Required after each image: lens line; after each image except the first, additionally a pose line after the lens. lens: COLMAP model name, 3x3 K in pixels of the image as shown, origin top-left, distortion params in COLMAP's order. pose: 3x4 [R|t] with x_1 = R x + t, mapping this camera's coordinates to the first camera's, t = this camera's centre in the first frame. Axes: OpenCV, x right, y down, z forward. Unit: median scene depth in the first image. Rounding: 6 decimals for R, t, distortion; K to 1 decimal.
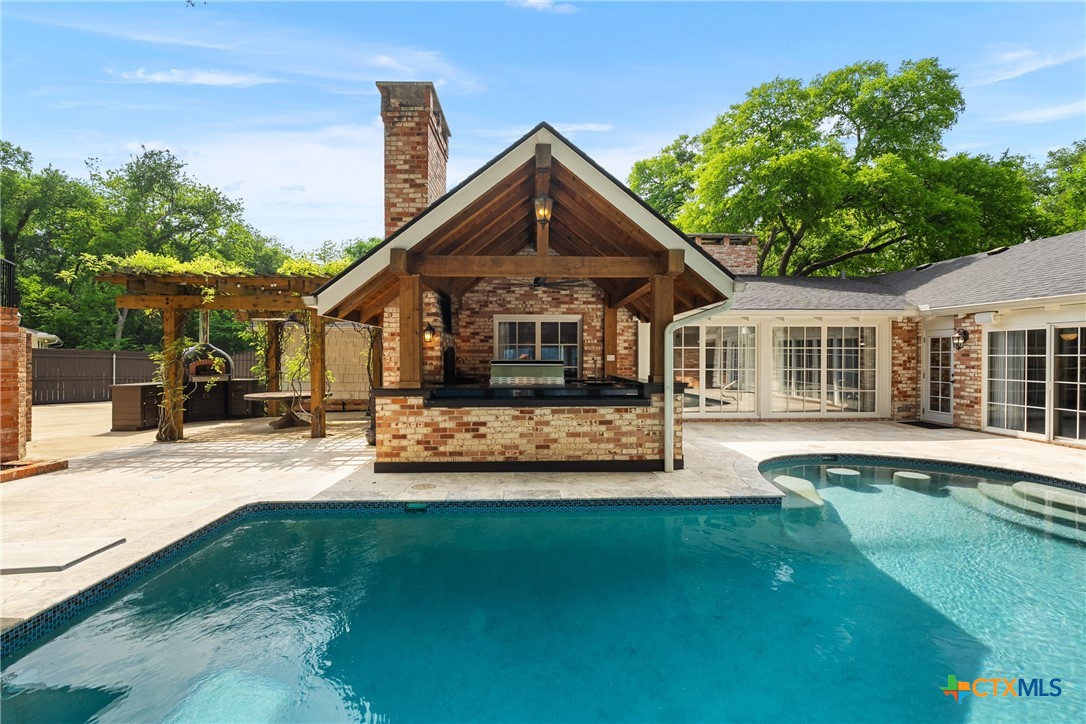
lens RADIAL K [[486.1, 0, 543.0], [0, 486.1, 362.0], [0, 0, 1]] dist [-0.001541, 0.000227]
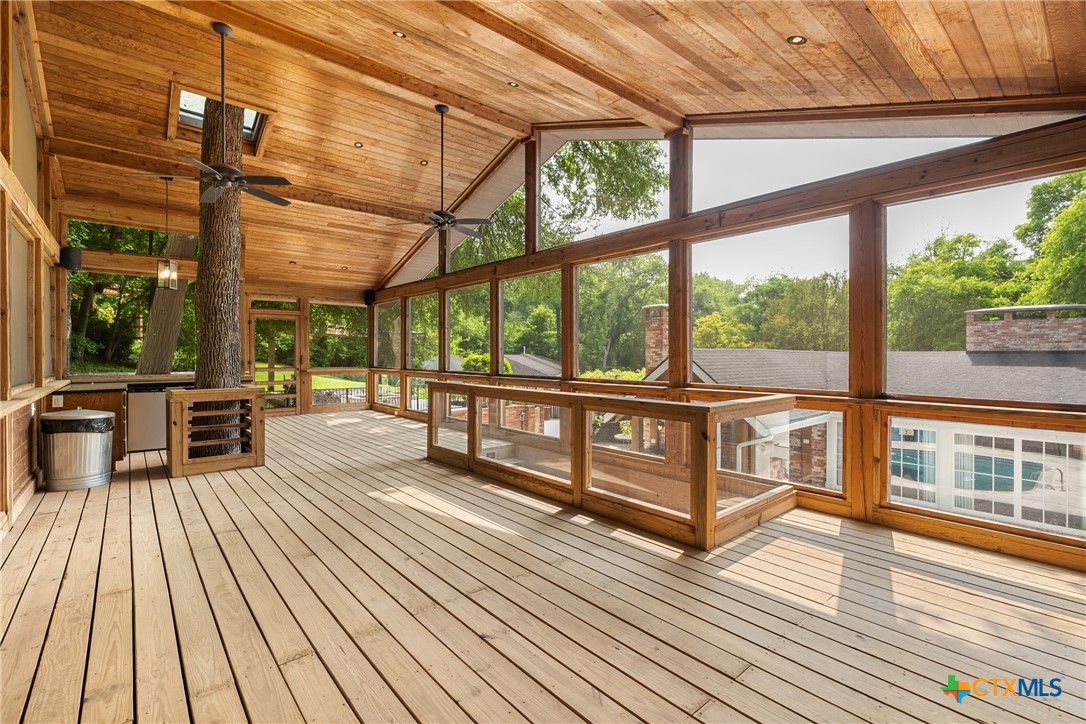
lens RADIAL K [[486.1, 0, 543.0], [0, 486.1, 362.0], [0, 0, 1]] dist [-0.001541, 0.000227]
pose [[0.627310, 0.008686, -0.778722, 1.001659], [-0.008215, 0.999956, 0.004537, -0.316995], [0.778727, 0.003551, 0.627353, -0.659019]]
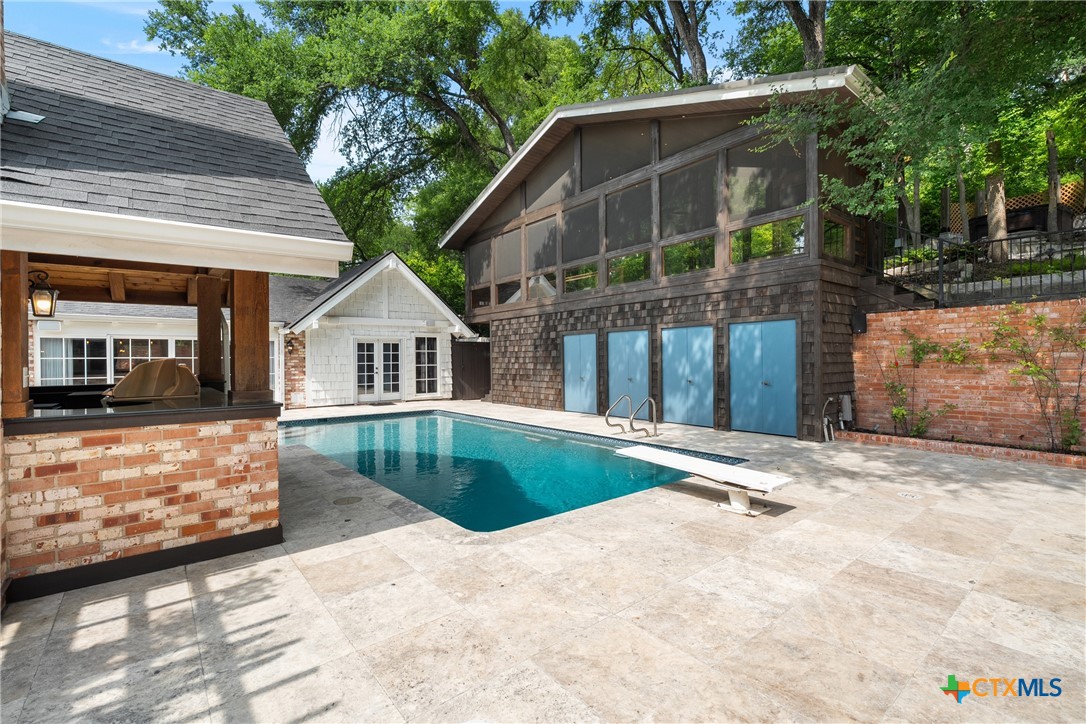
lens RADIAL K [[486.1, 0, 543.0], [0, 486.1, 362.0], [0, 0, 1]] dist [-0.001541, 0.000227]
pose [[-0.608389, -0.000872, 0.793639, -0.799739], [0.018550, 0.999711, 0.015319, 0.000525], [-0.793423, 0.024042, -0.608196, 0.866148]]
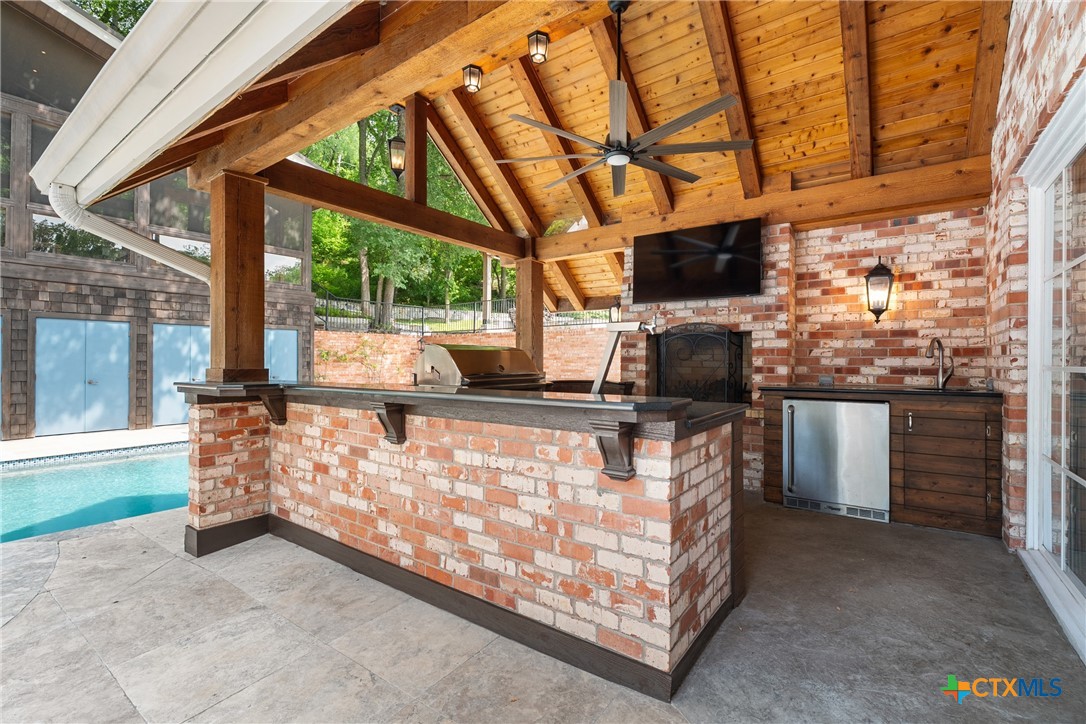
lens RADIAL K [[486.1, 0, 543.0], [0, 486.1, 362.0], [0, 0, 1]] dist [-0.001541, 0.000227]
pose [[-0.619942, -0.001357, -0.784646, 0.359916], [-0.011947, 0.999899, 0.007709, 0.010436], [0.784557, 0.014153, -0.619896, 1.285039]]
